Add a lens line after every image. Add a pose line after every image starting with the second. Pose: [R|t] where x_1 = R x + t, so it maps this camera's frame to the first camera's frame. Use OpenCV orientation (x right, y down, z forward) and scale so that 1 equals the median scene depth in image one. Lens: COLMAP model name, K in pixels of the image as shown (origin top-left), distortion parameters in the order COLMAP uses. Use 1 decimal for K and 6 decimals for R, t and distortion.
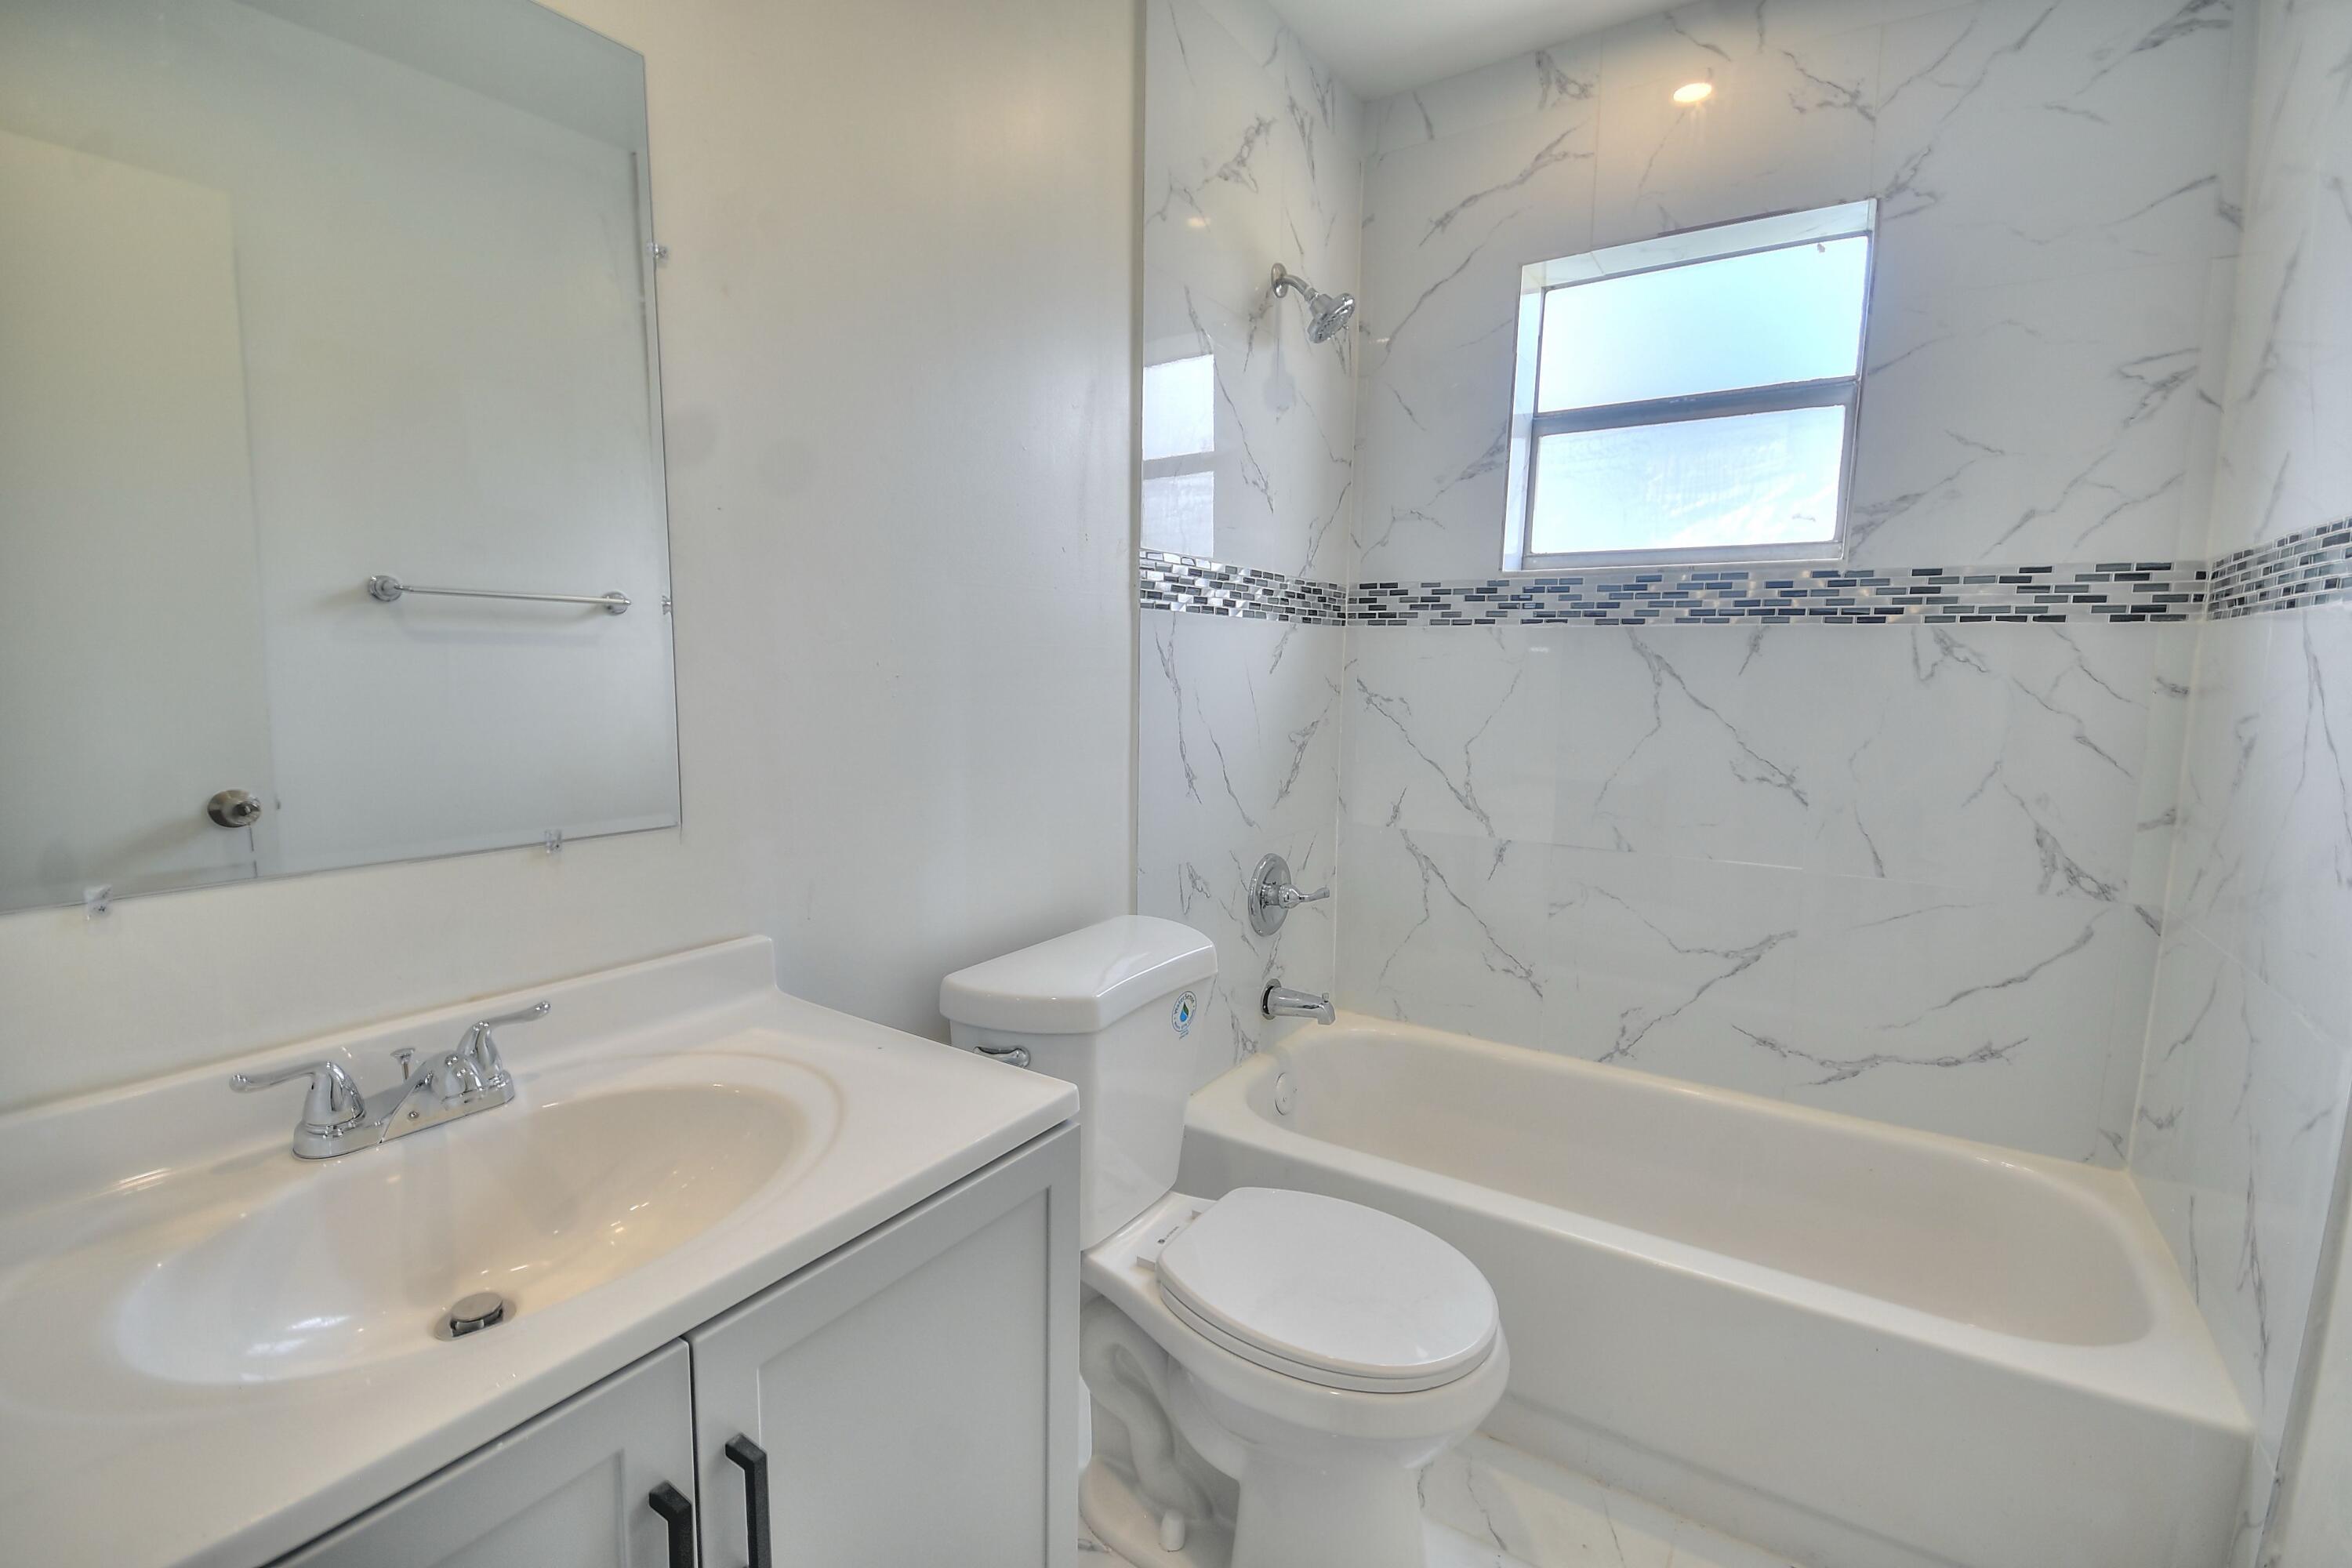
lens RADIAL K [[1028.6, 0, 1168.1], [0, 1028.6, 783.4], [0, 0, 1]] dist [0.003350, -0.000146]
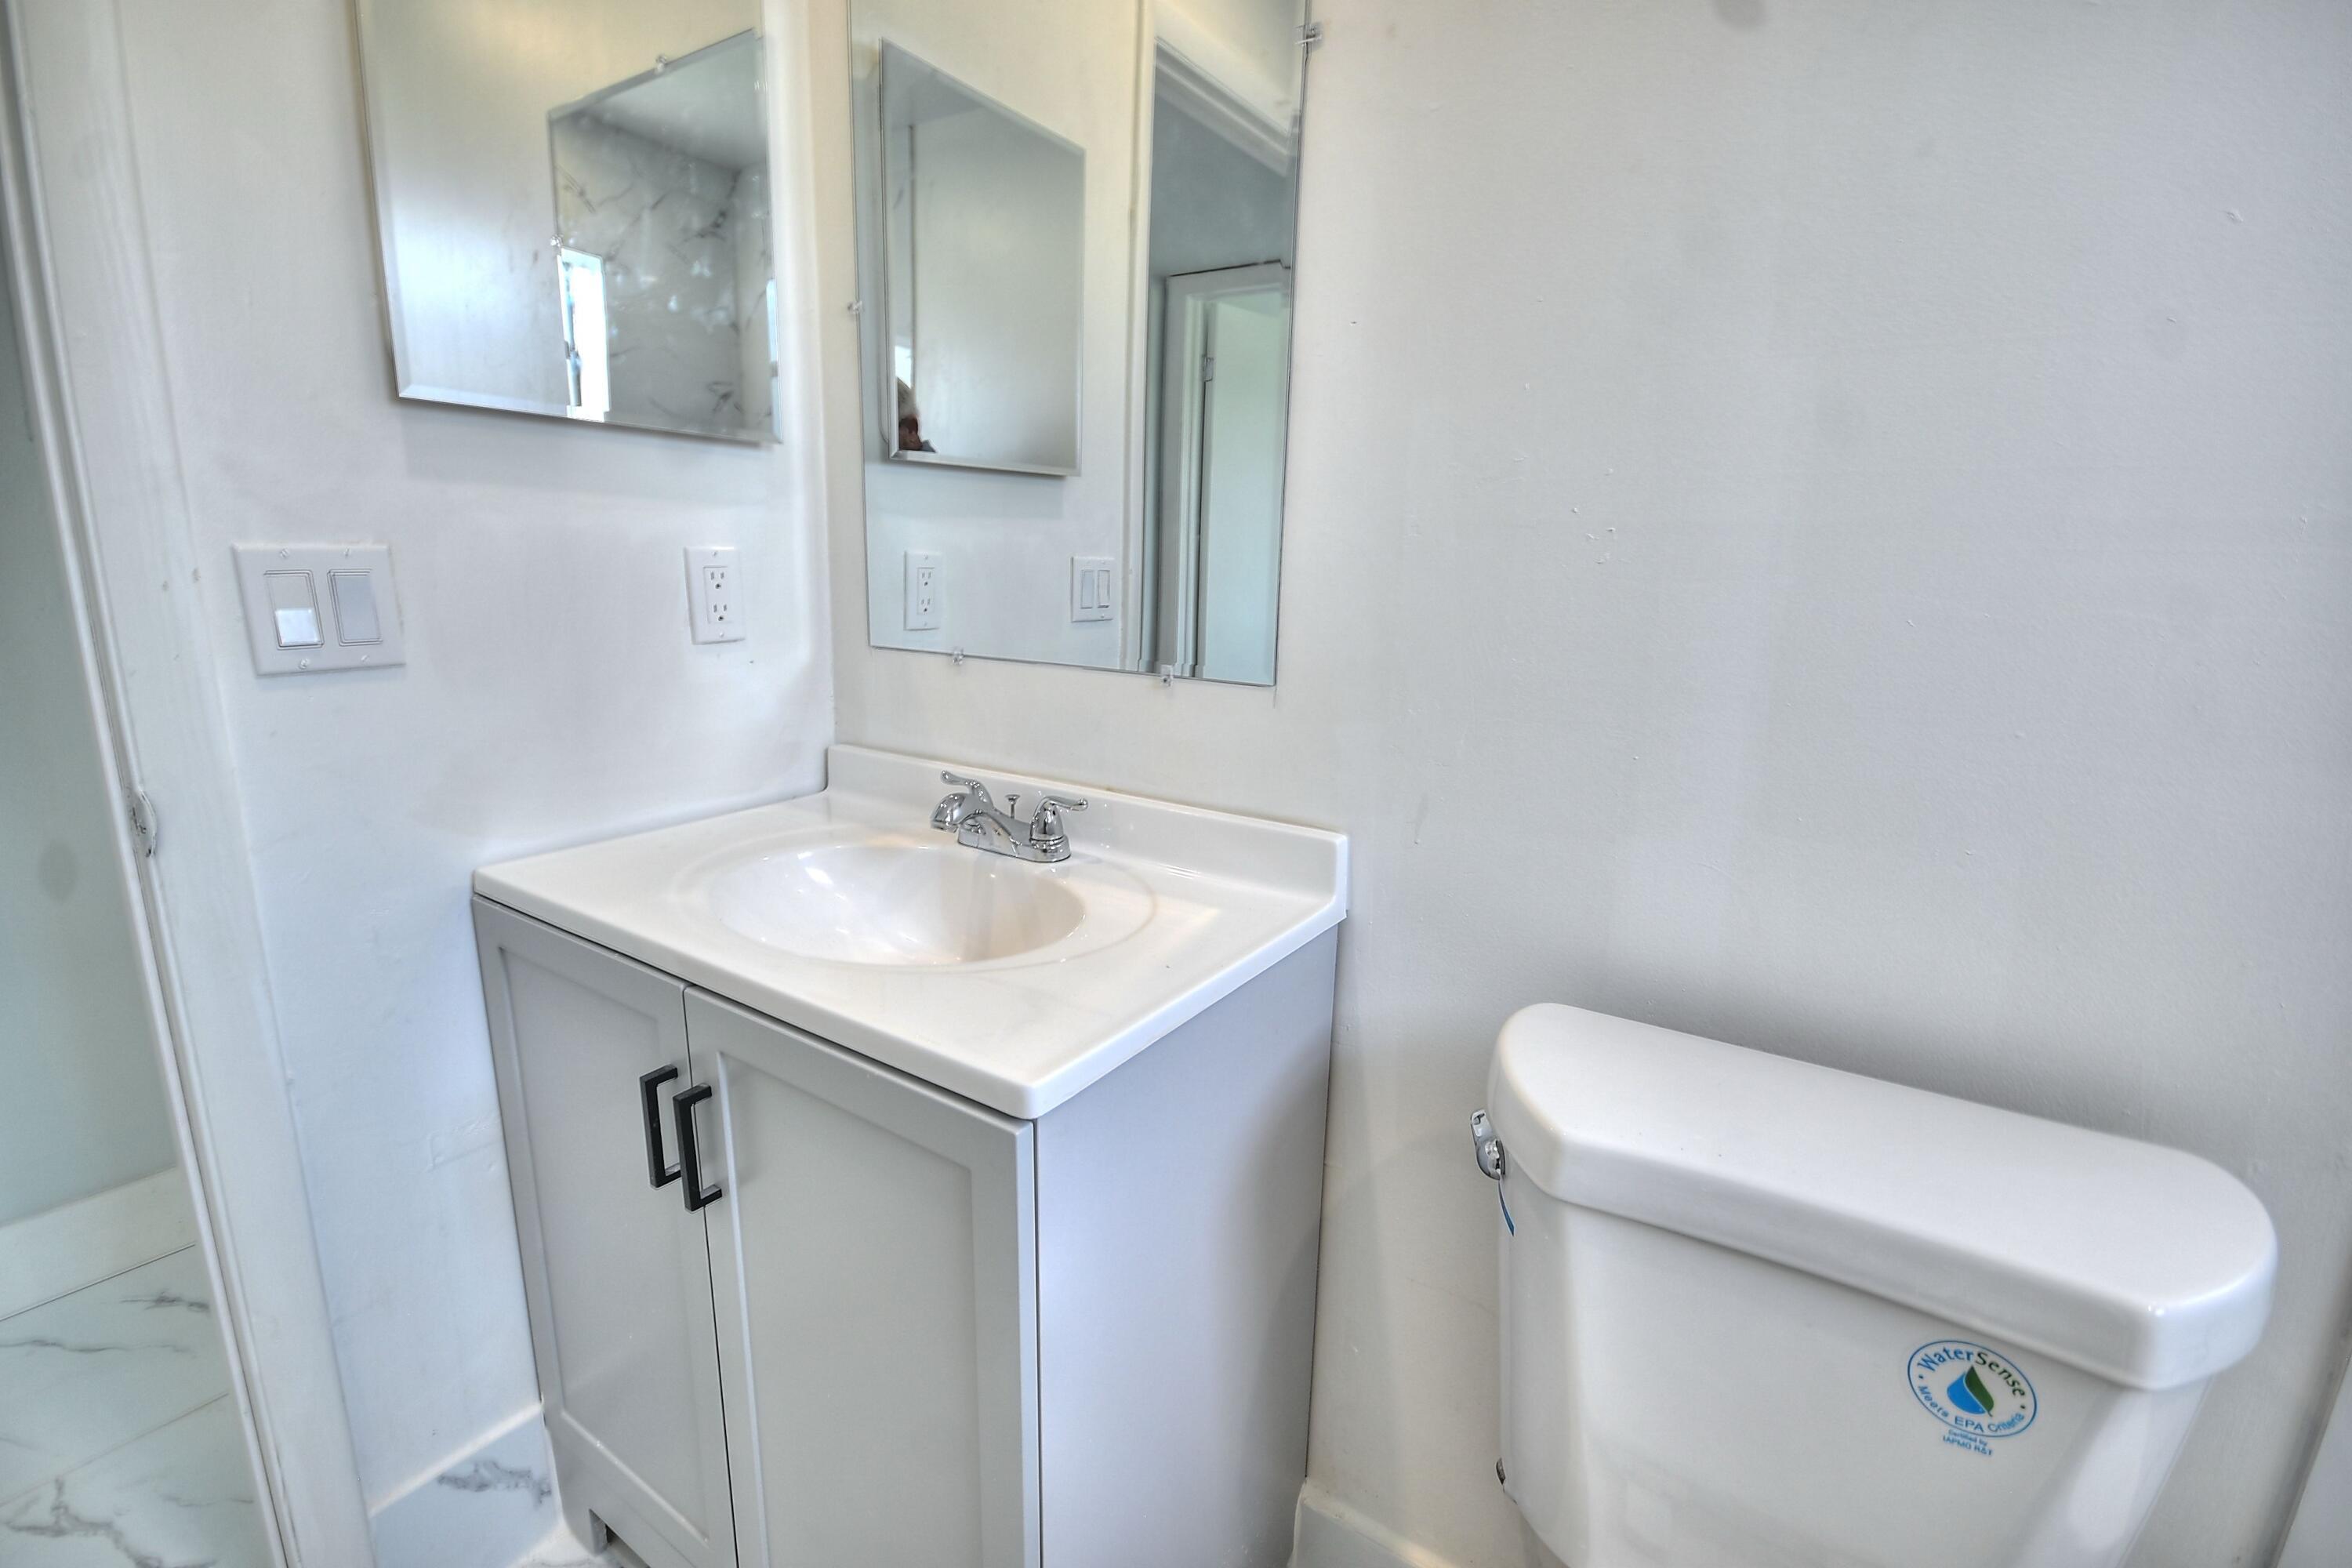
lens RADIAL K [[1028.6, 0, 1168.1], [0, 1028.6, 783.4], [0, 0, 1]] dist [0.003350, -0.000146]
pose [[0.021266, 0.202969, -0.978954, 0.492731], [-0.149177, 0.968858, 0.197635, -0.049406], [0.988582, 0.141834, 0.050882, 0.909765]]
